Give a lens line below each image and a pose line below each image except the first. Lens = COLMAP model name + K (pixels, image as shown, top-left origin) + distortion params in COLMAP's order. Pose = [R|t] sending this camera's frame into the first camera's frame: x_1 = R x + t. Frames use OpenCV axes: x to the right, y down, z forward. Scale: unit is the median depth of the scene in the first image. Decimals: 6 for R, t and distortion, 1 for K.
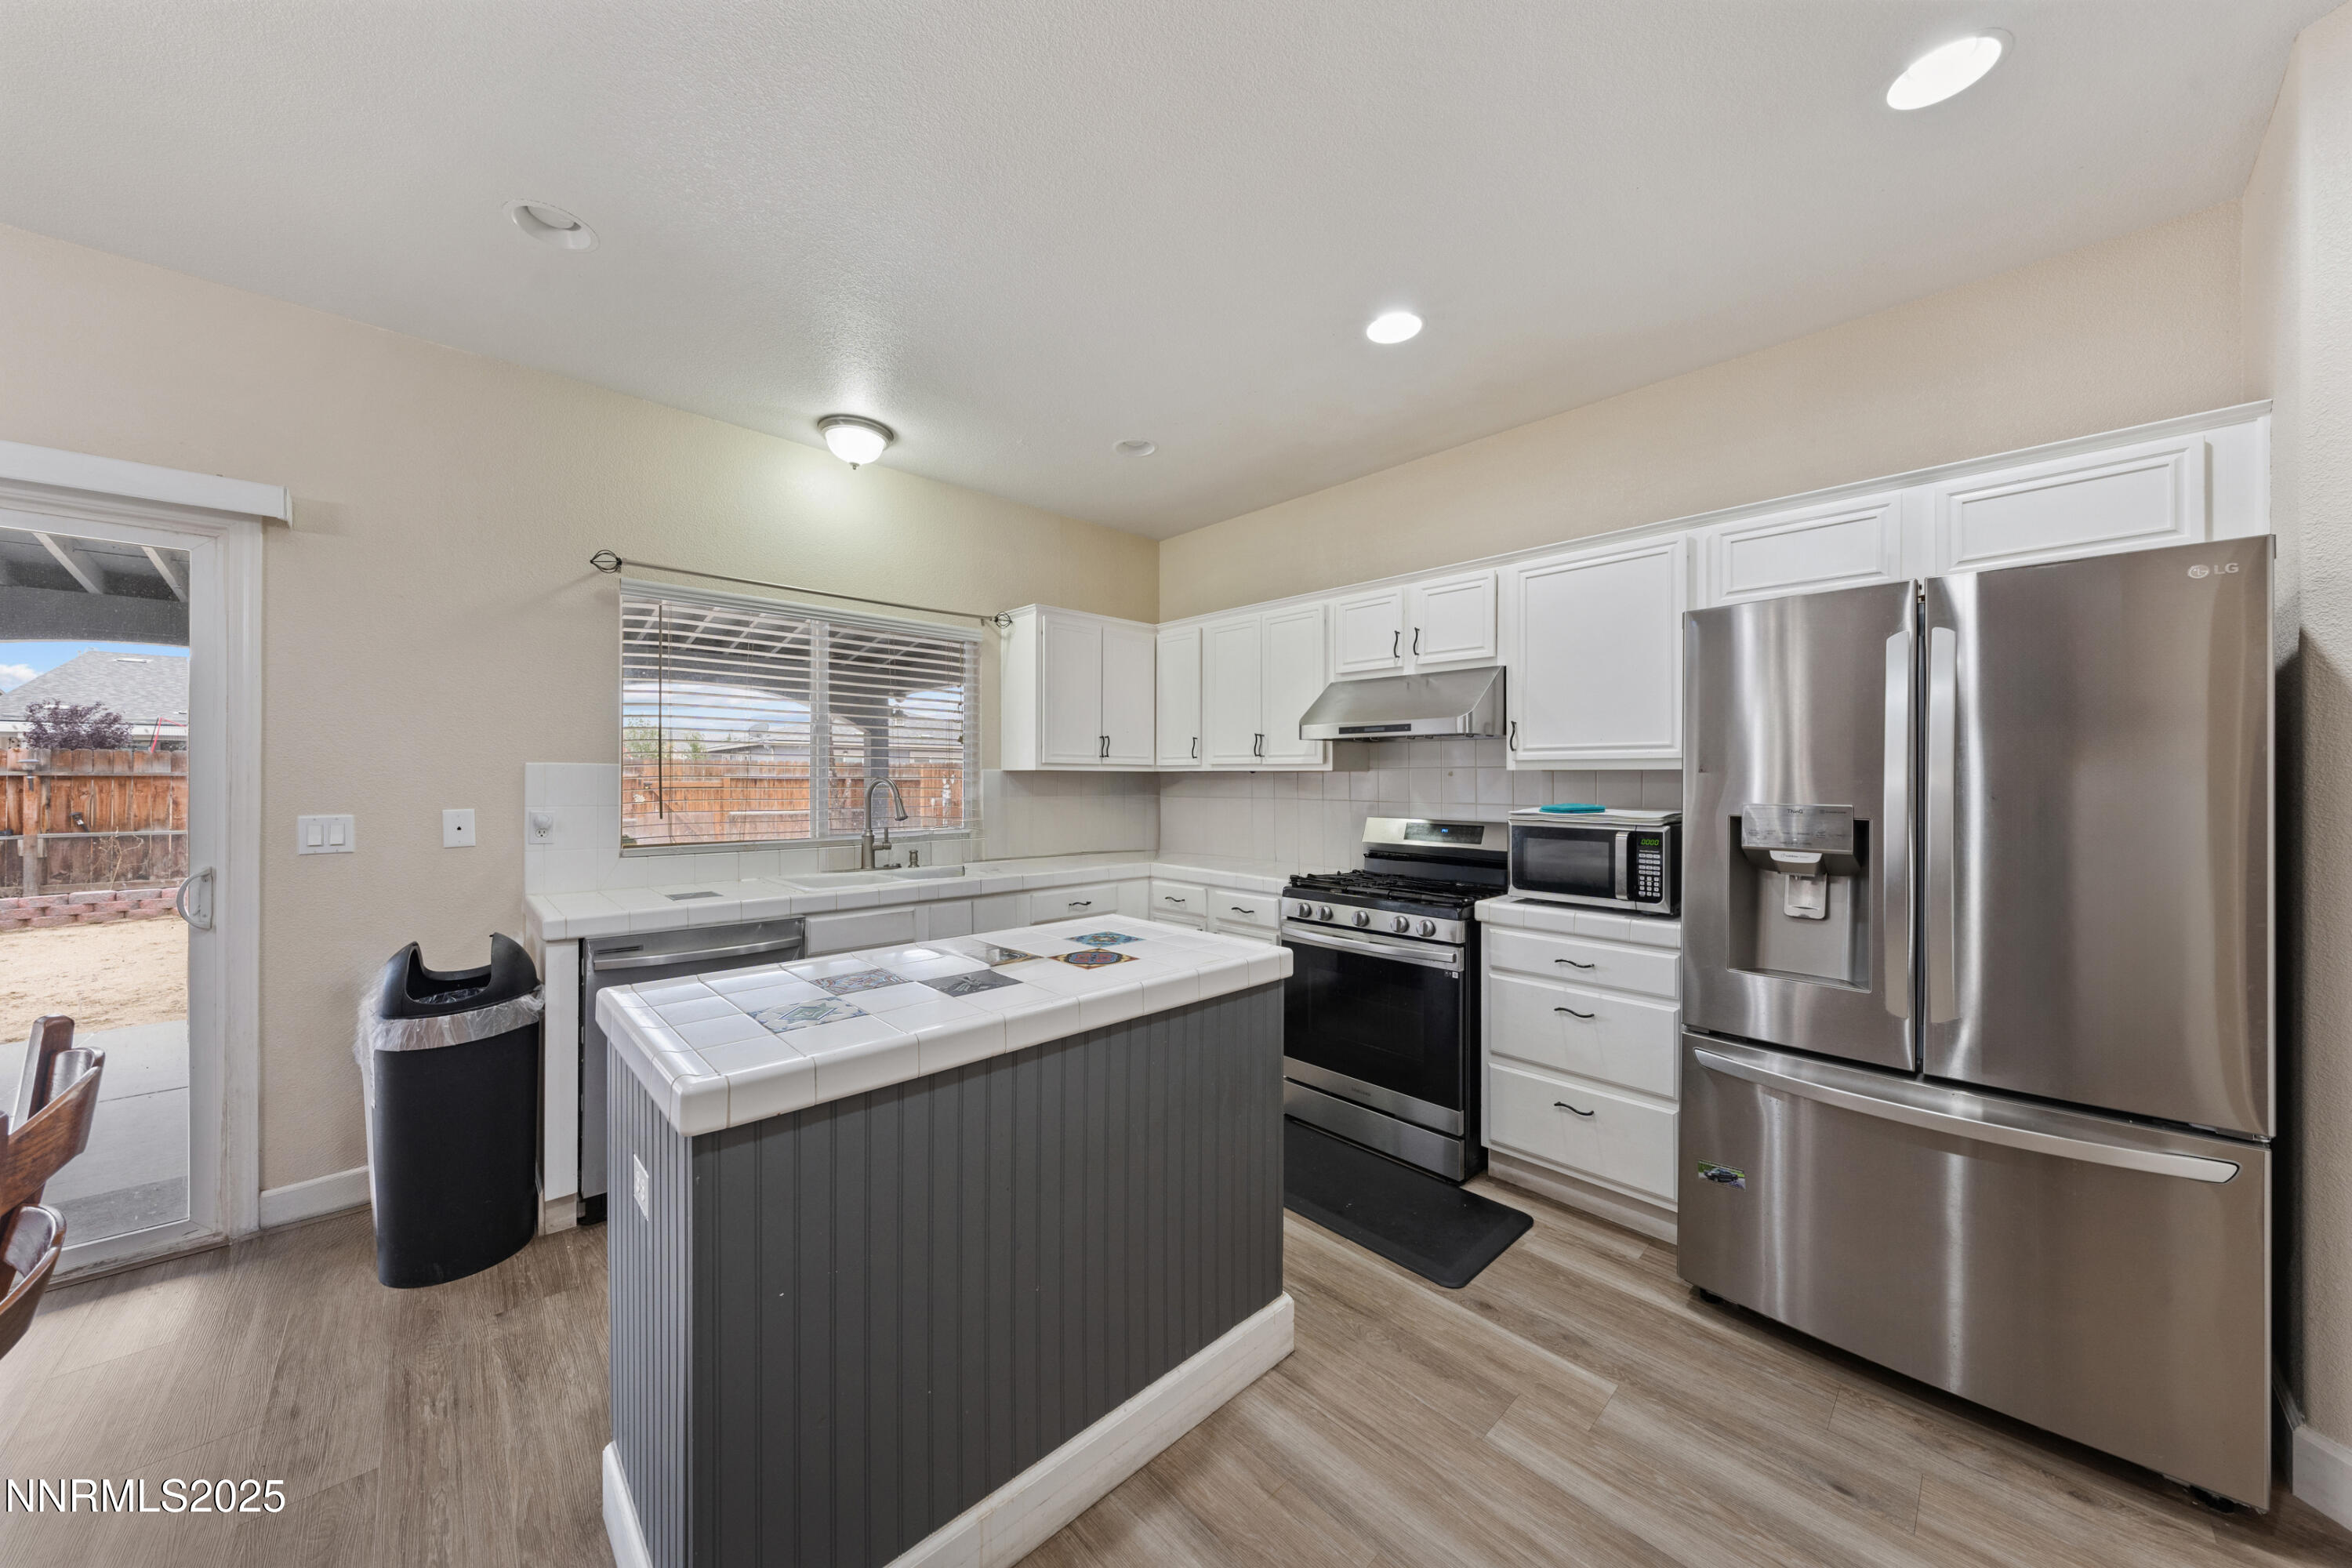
lens RADIAL K [[809.1, 0, 1168.7], [0, 809.1, 781.0], [0, 0, 1]] dist [-0.001012, -0.000046]
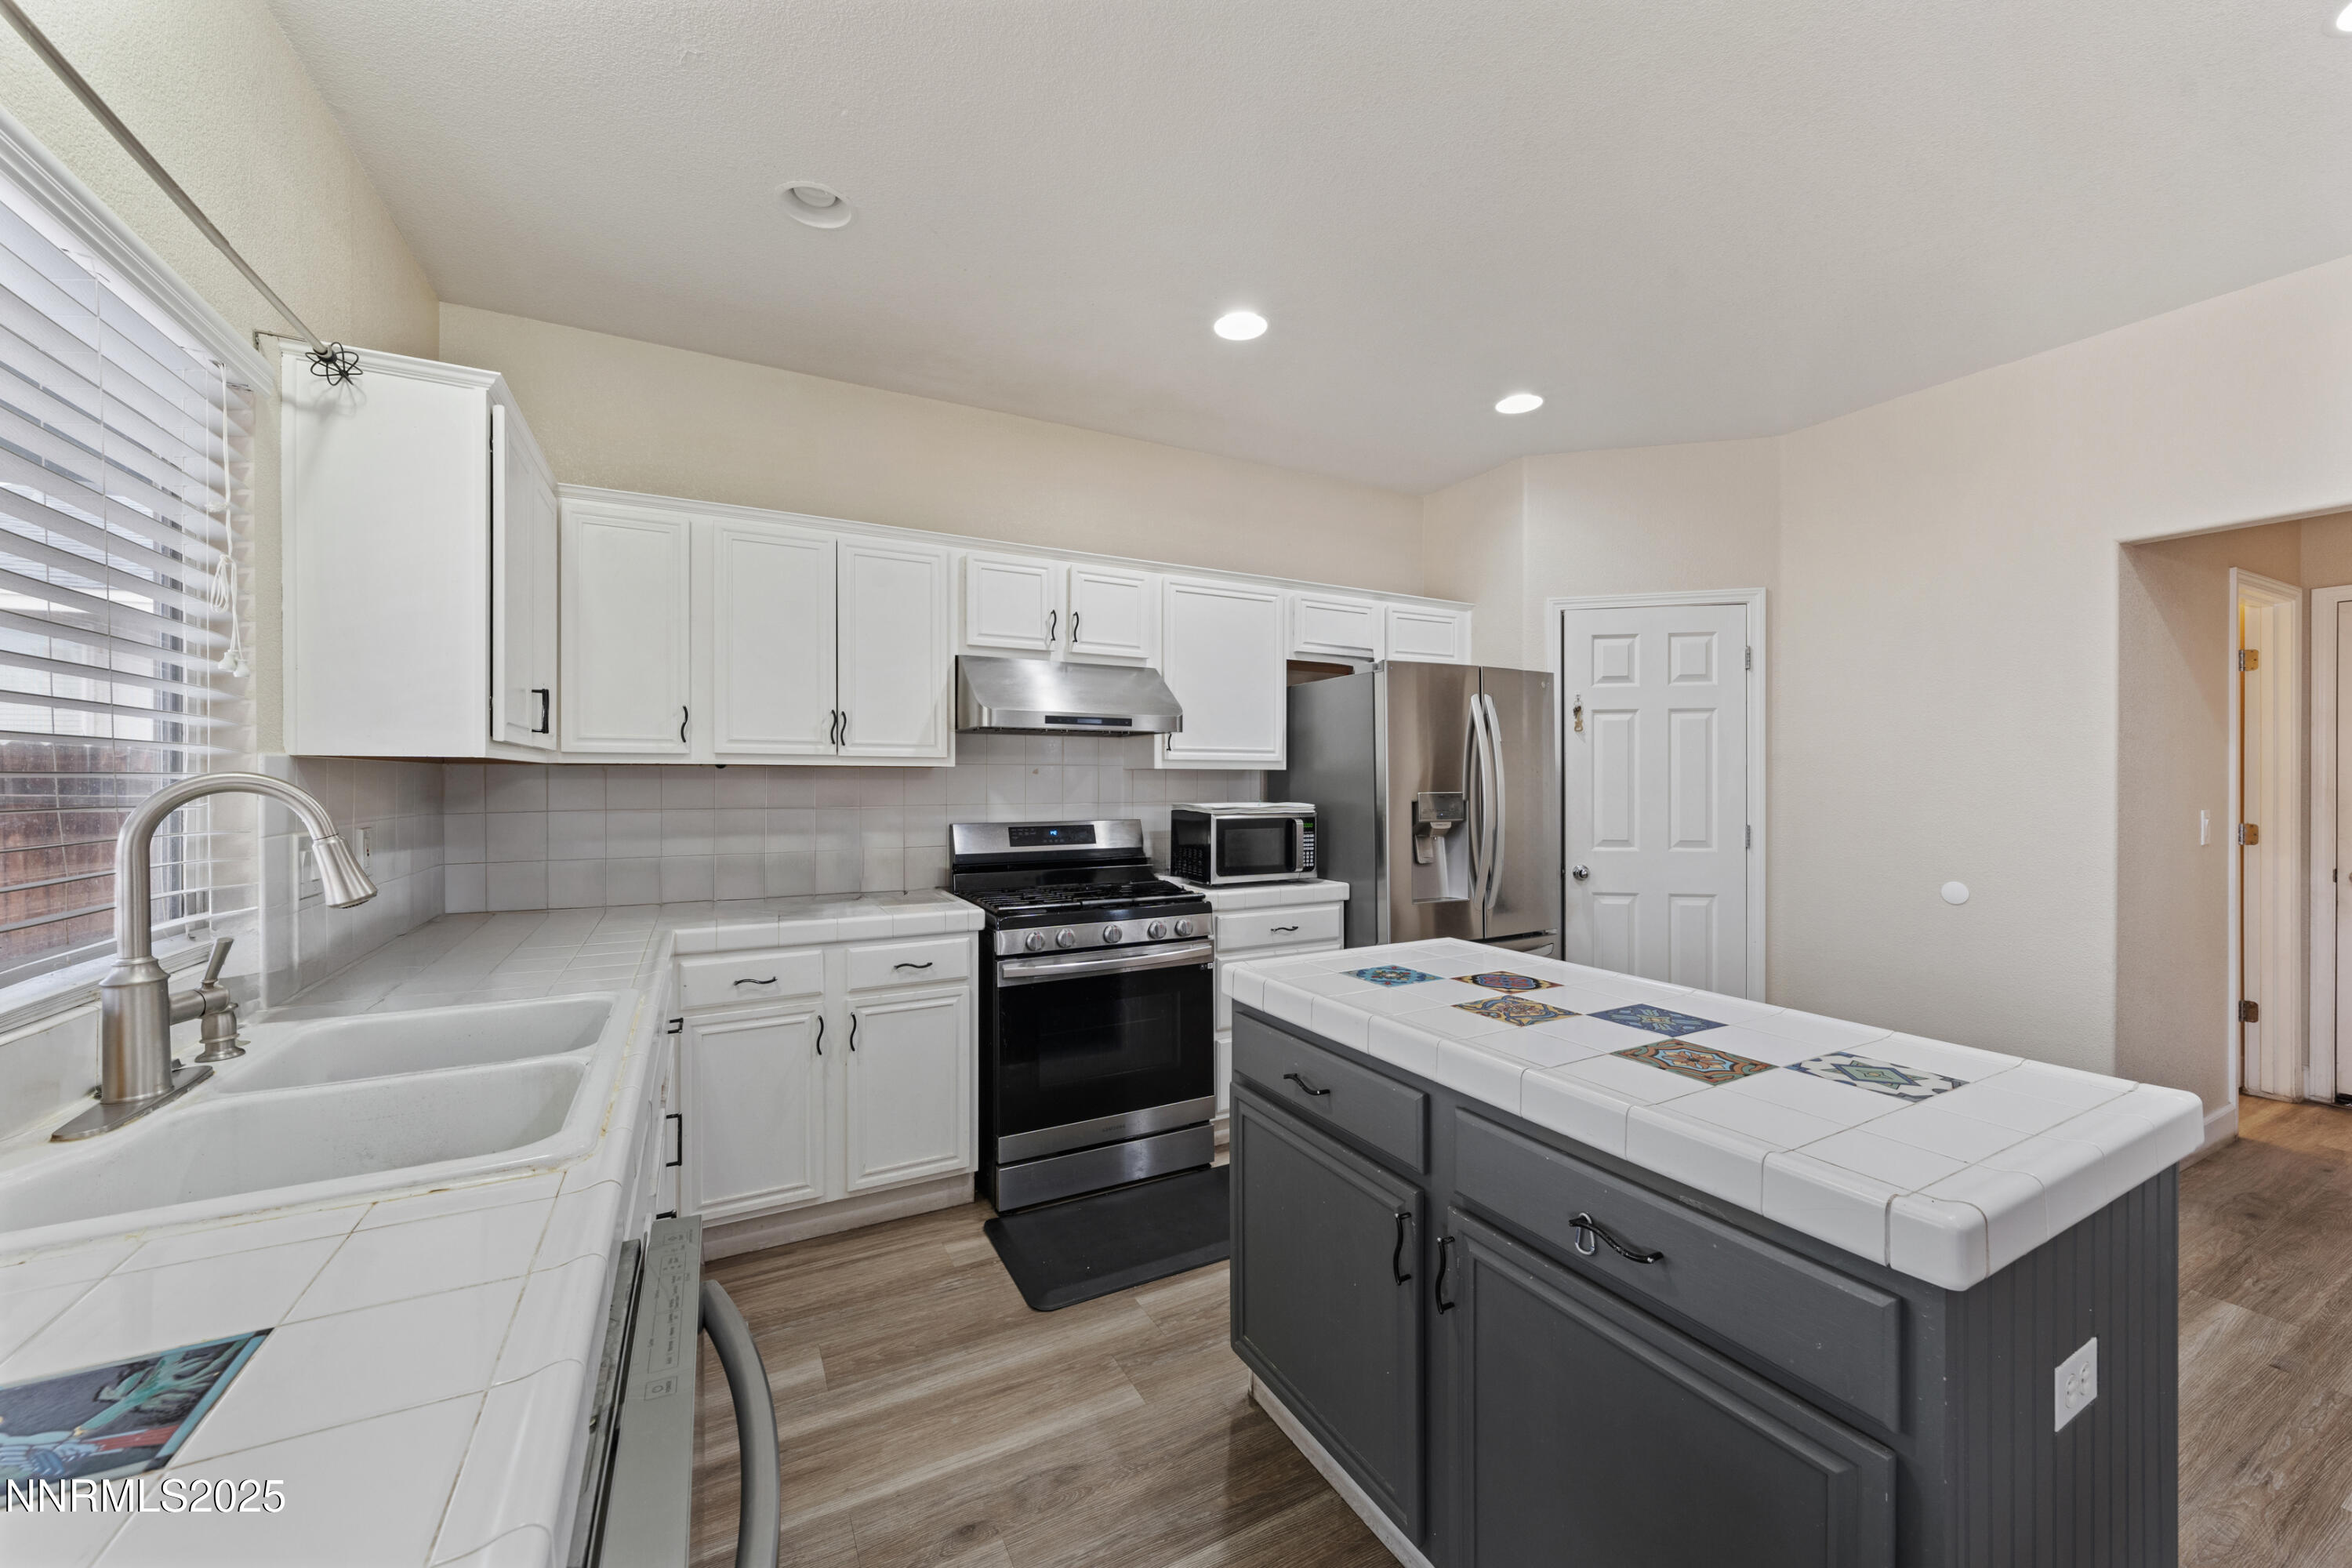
lens RADIAL K [[857.9, 0, 1176.0], [0, 857.9, 784.0], [0, 0, 1]] dist [-0.001427, -0.000067]
pose [[0.269575, -0.012337, 0.962900, -0.698981], [0.002118, 0.999923, 0.012218, -0.007502], [-0.962977, -0.001254, 0.269580, 0.729024]]
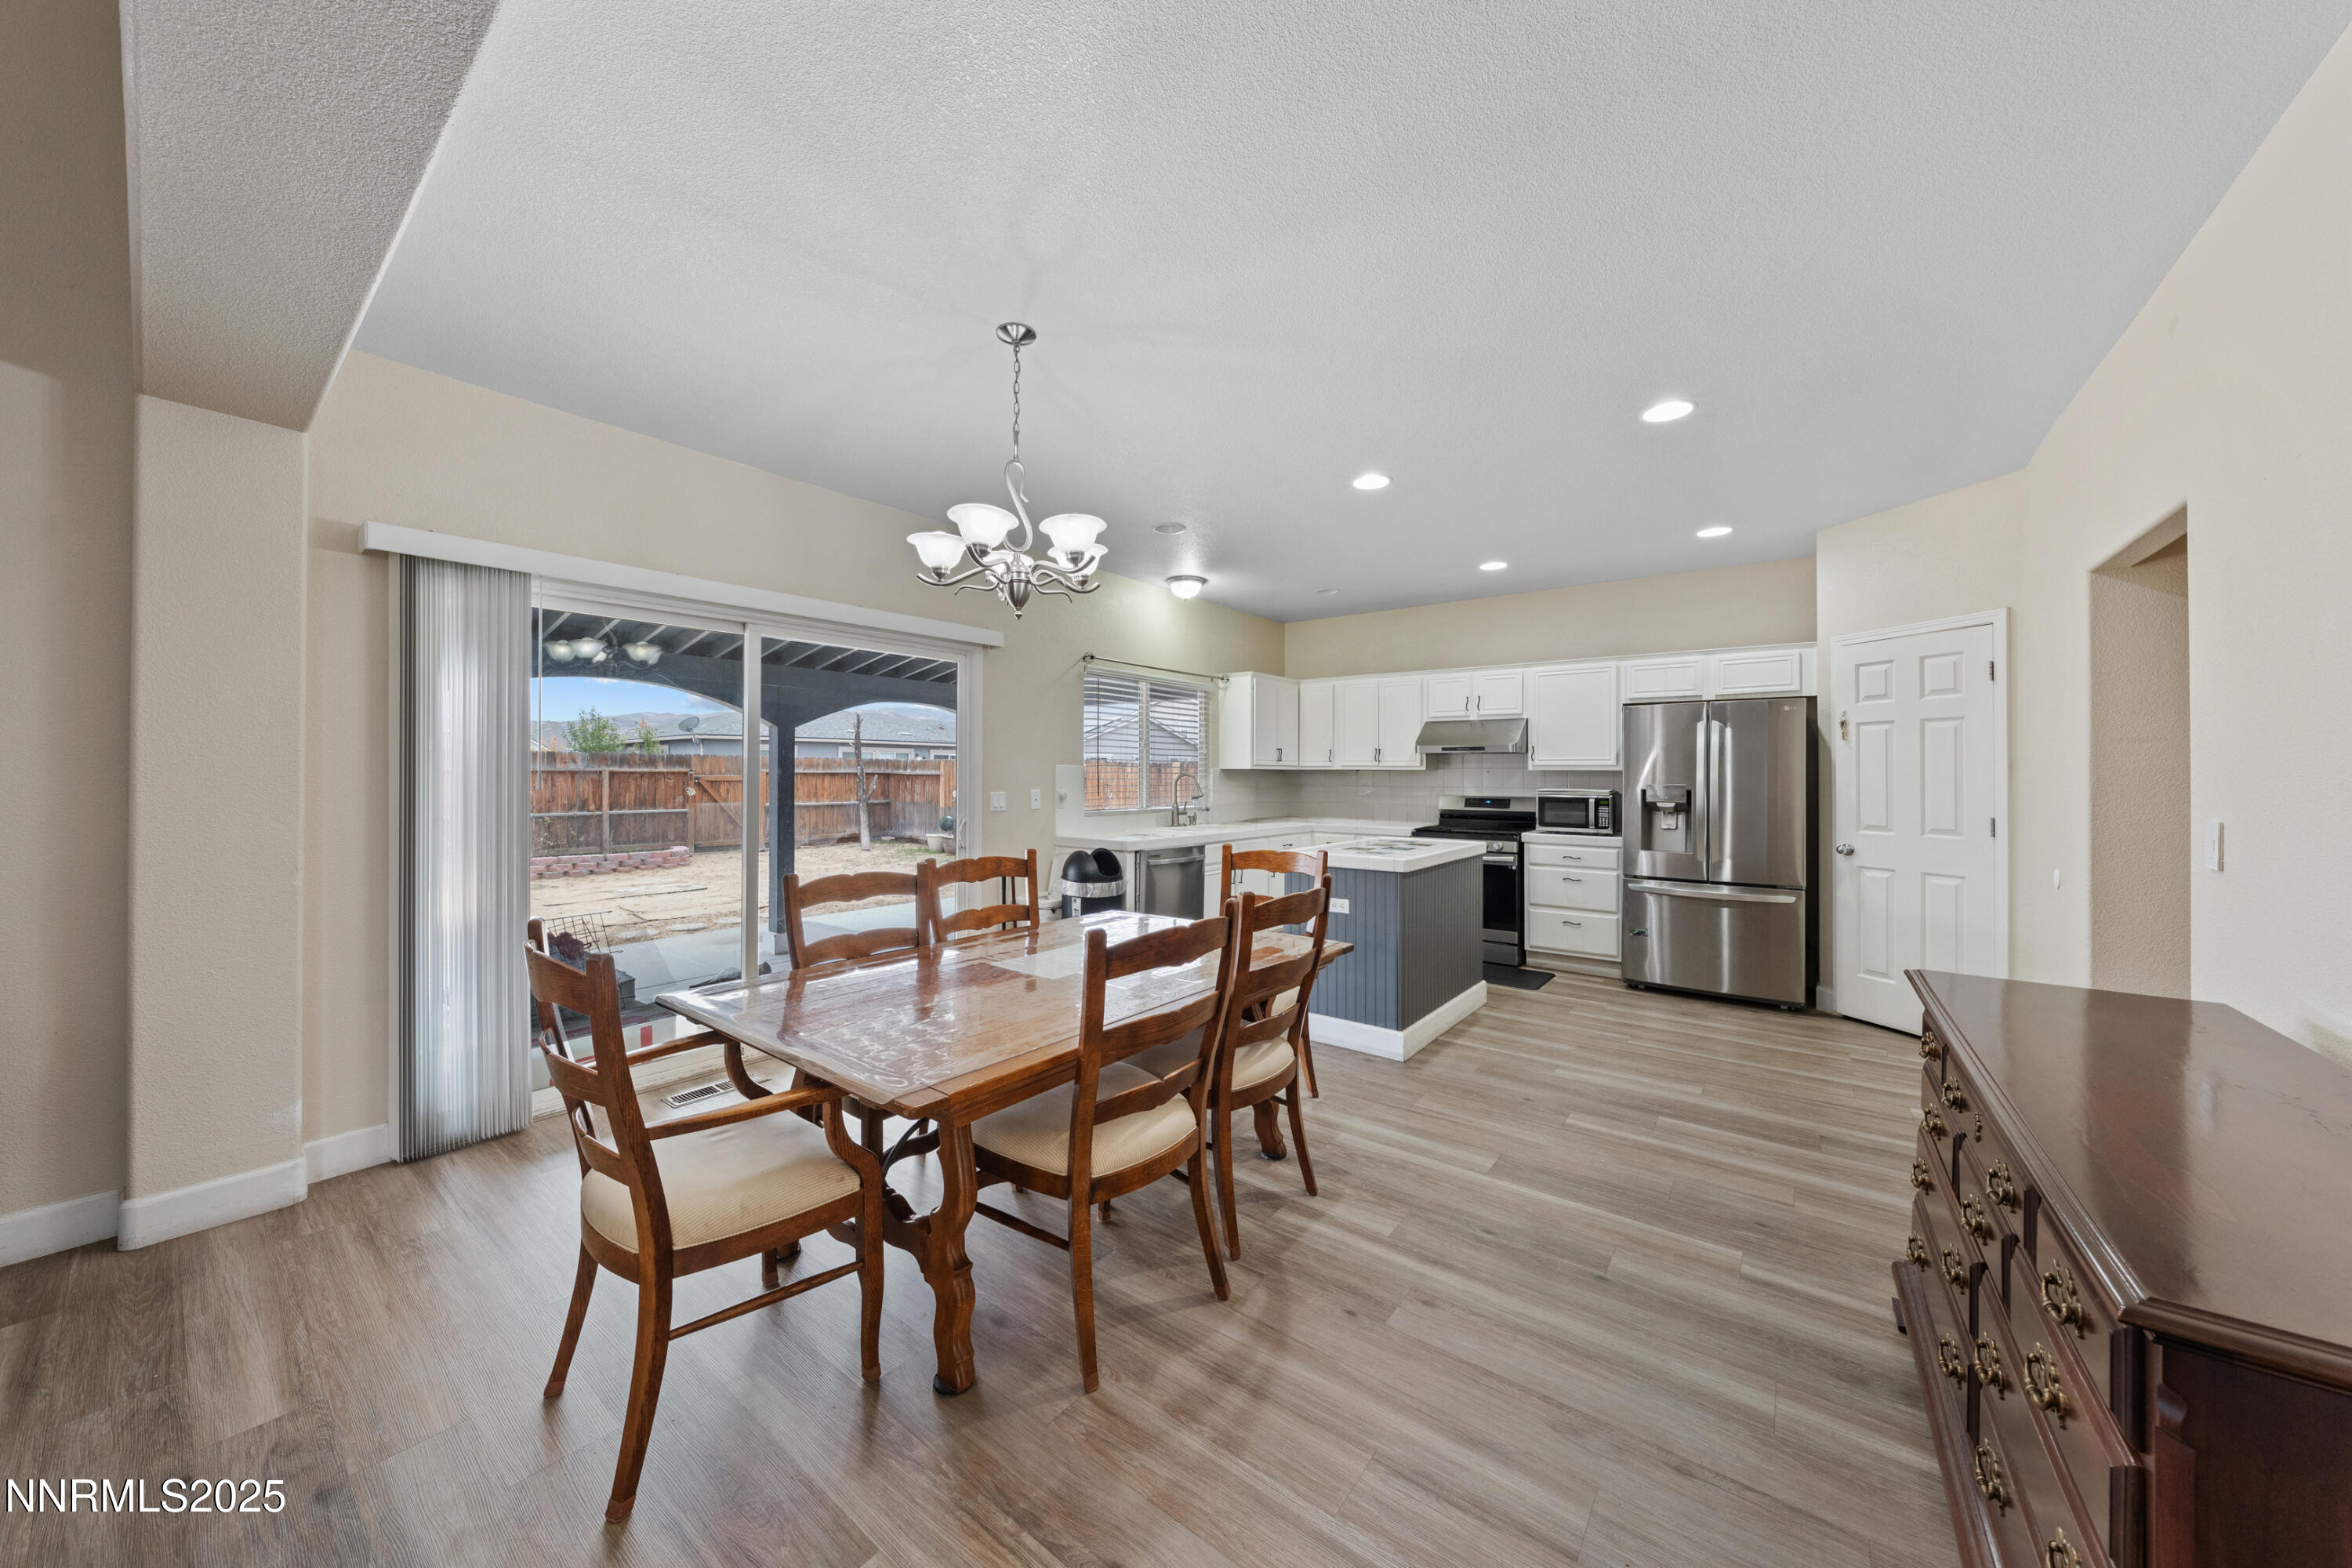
lens RADIAL K [[806.9, 0, 1172.0], [0, 806.9, 772.9], [0, 0, 1]] dist [-0.002162, -0.000121]
pose [[0.989164, 0.001928, 0.146805, -0.818432], [-0.001244, 0.999988, -0.004752, 0.004075], [-0.146812, 0.004518, 0.989154, -0.926233]]
